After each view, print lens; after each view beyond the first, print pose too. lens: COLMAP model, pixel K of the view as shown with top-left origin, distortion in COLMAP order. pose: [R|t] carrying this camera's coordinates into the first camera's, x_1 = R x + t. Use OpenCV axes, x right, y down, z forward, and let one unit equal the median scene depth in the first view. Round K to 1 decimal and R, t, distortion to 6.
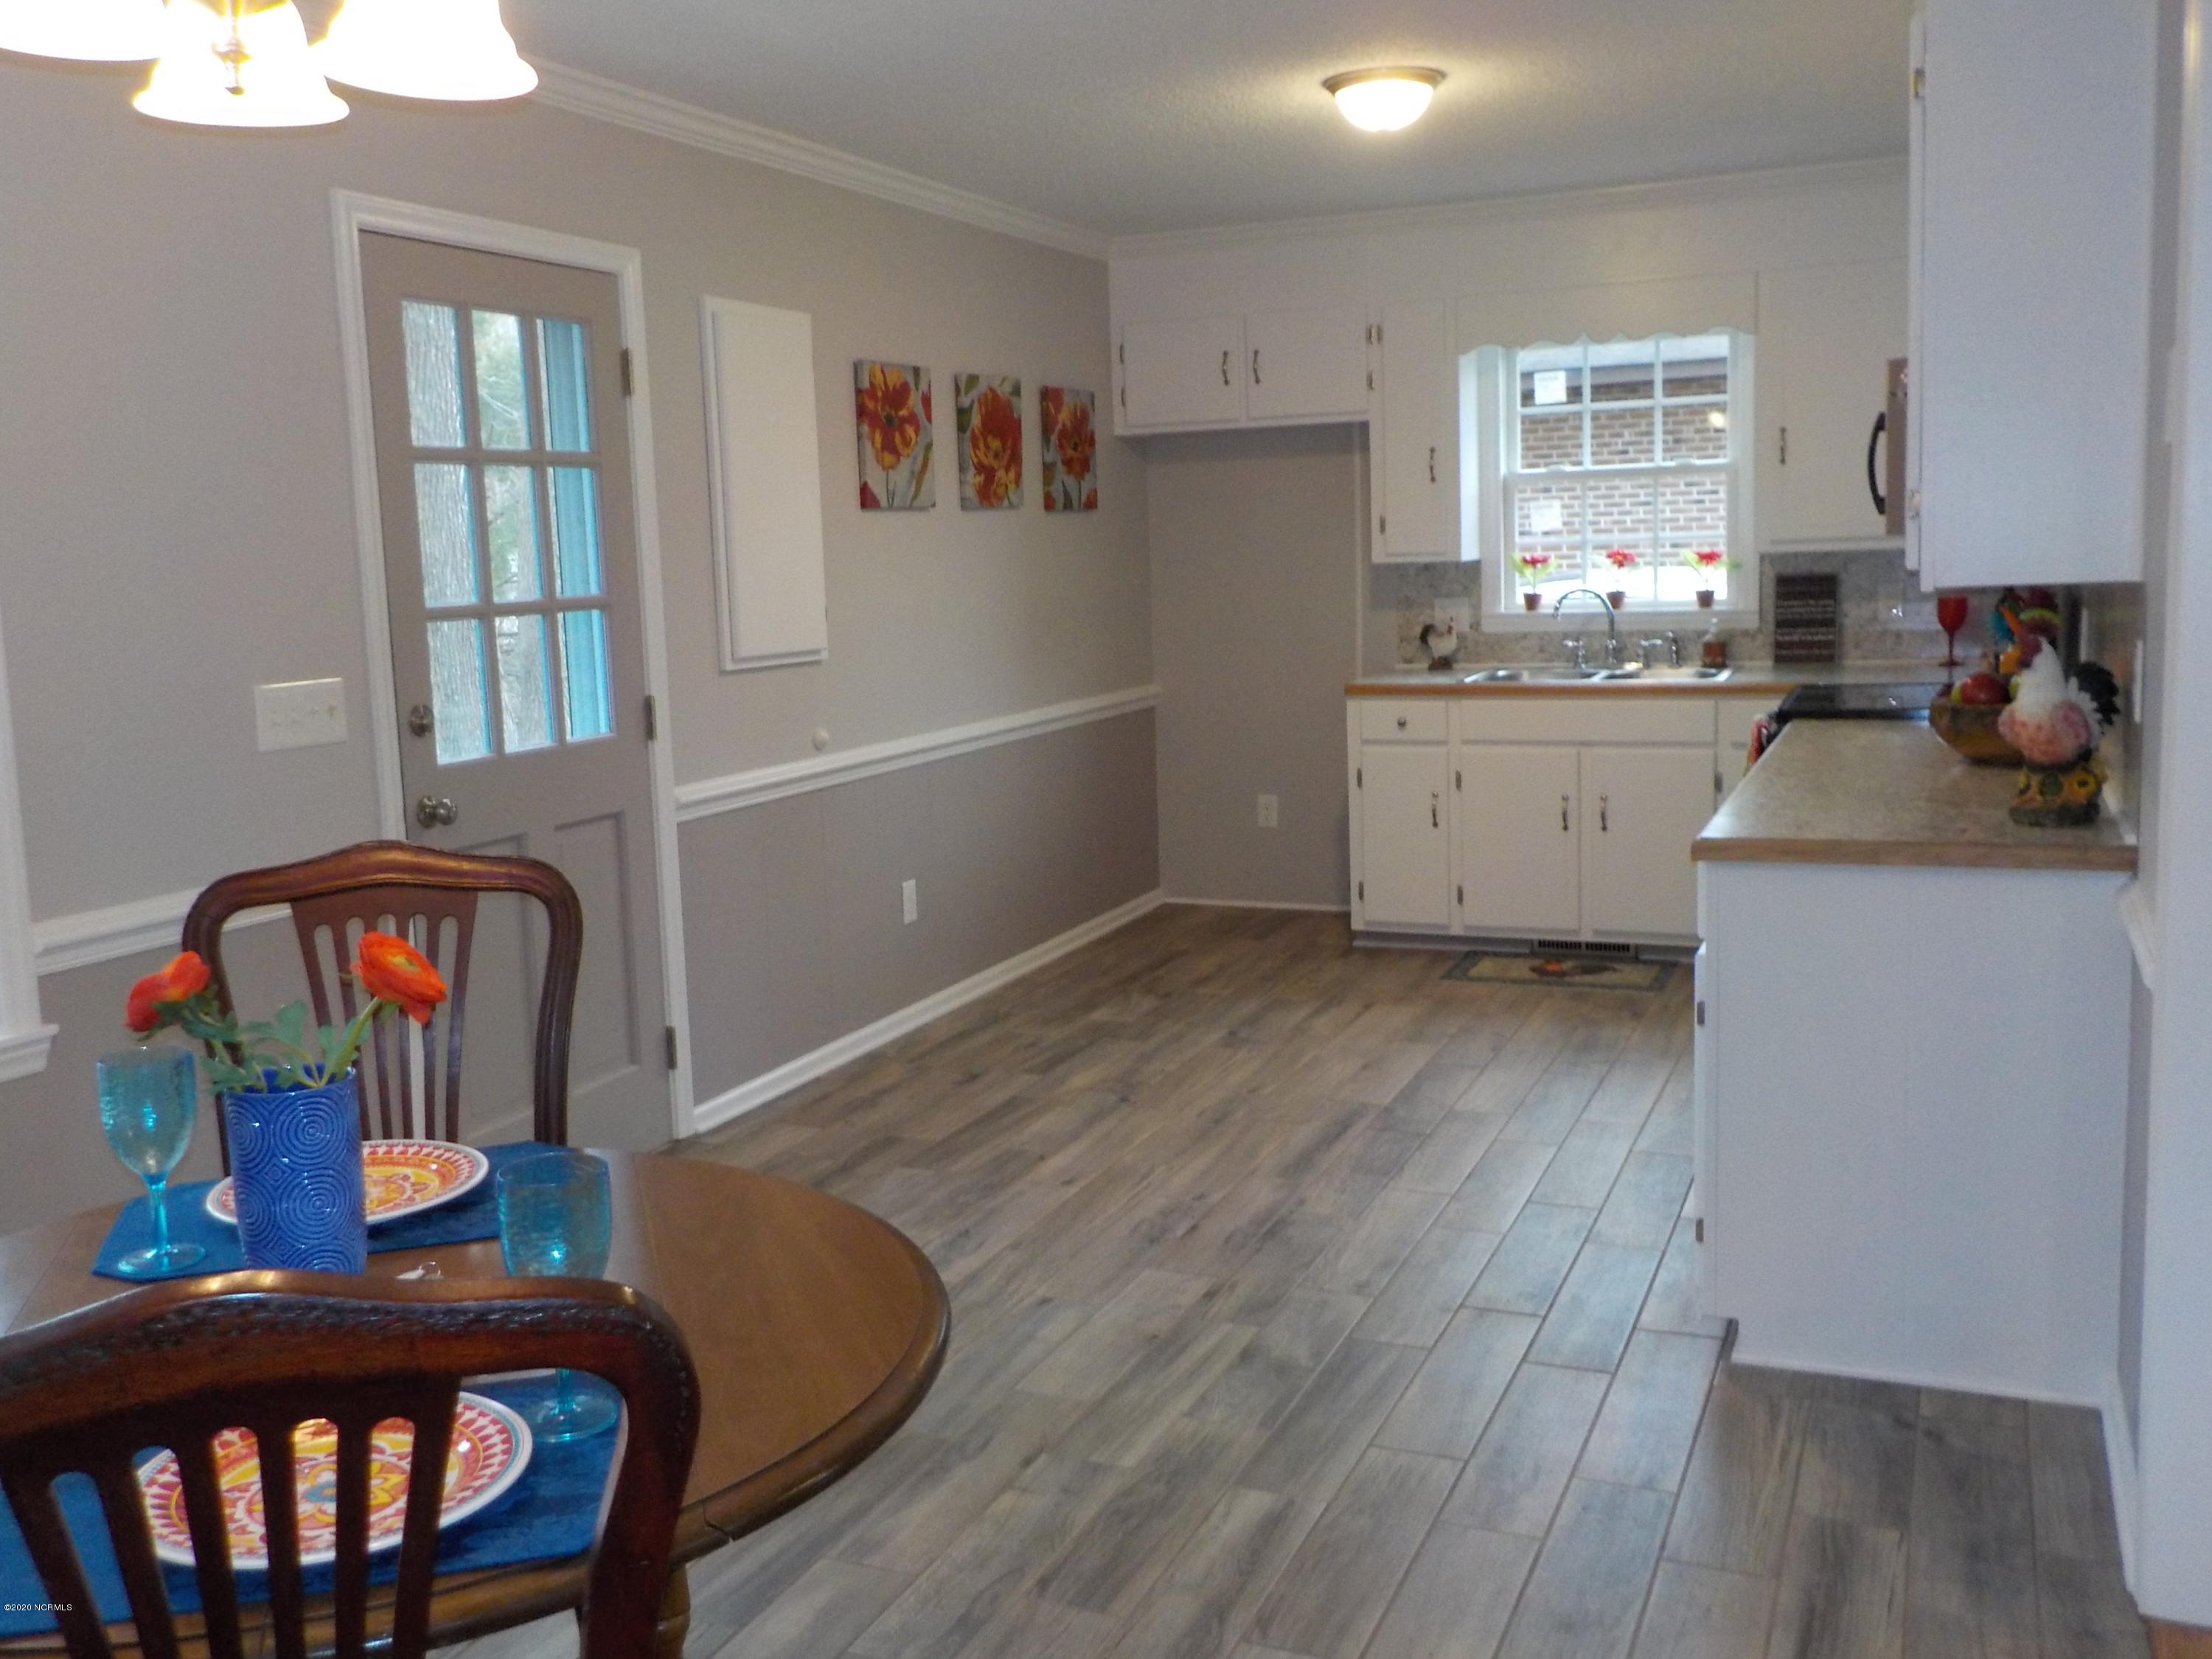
lens RADIAL K [[1998.5, 0, 1094.8], [0, 1998.5, 820.4], [0, 0, 1]] dist [-0.000486, 0.006149]
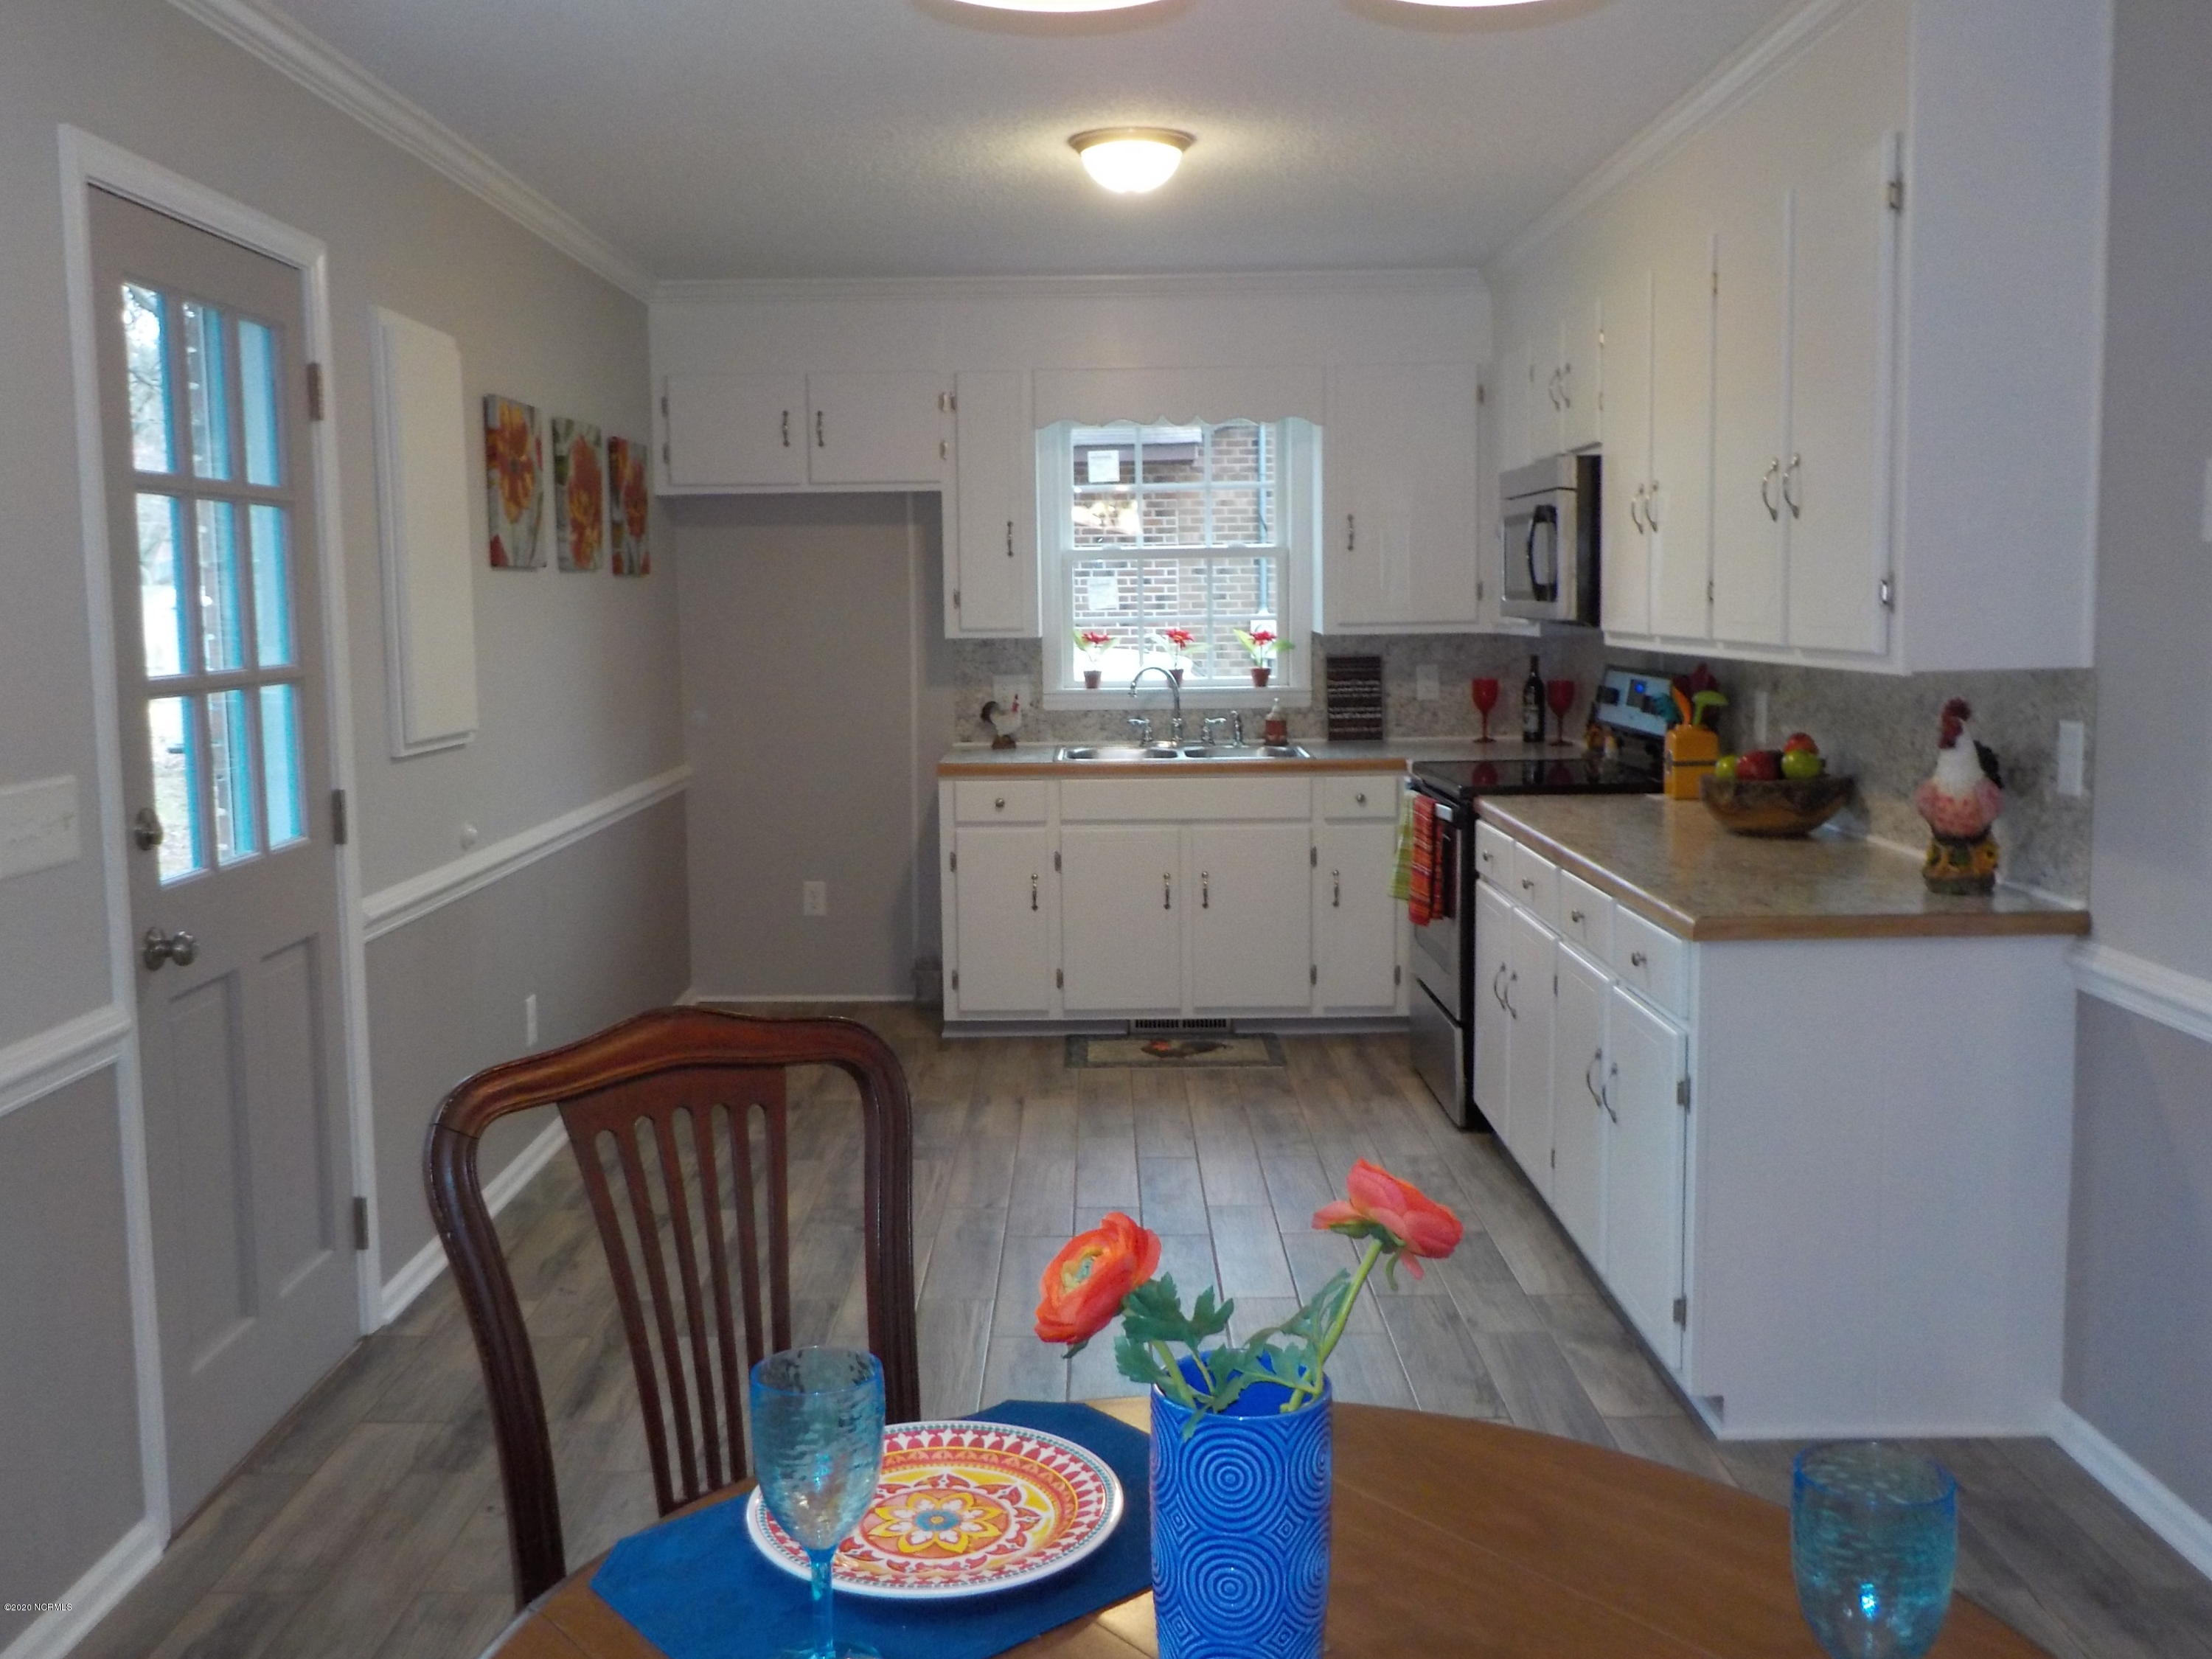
lens RADIAL K [[1980.2, 0, 1079.3], [0, 1980.2, 815.9], [0, 0, 1]] dist [-0.006522, 0.002371]
pose [[0.918825, -0.019453, 0.394185, -0.188039], [0.034839, 0.998883, -0.031912, -0.010993], [-0.393124, 0.043055, 0.918477, 0.105680]]
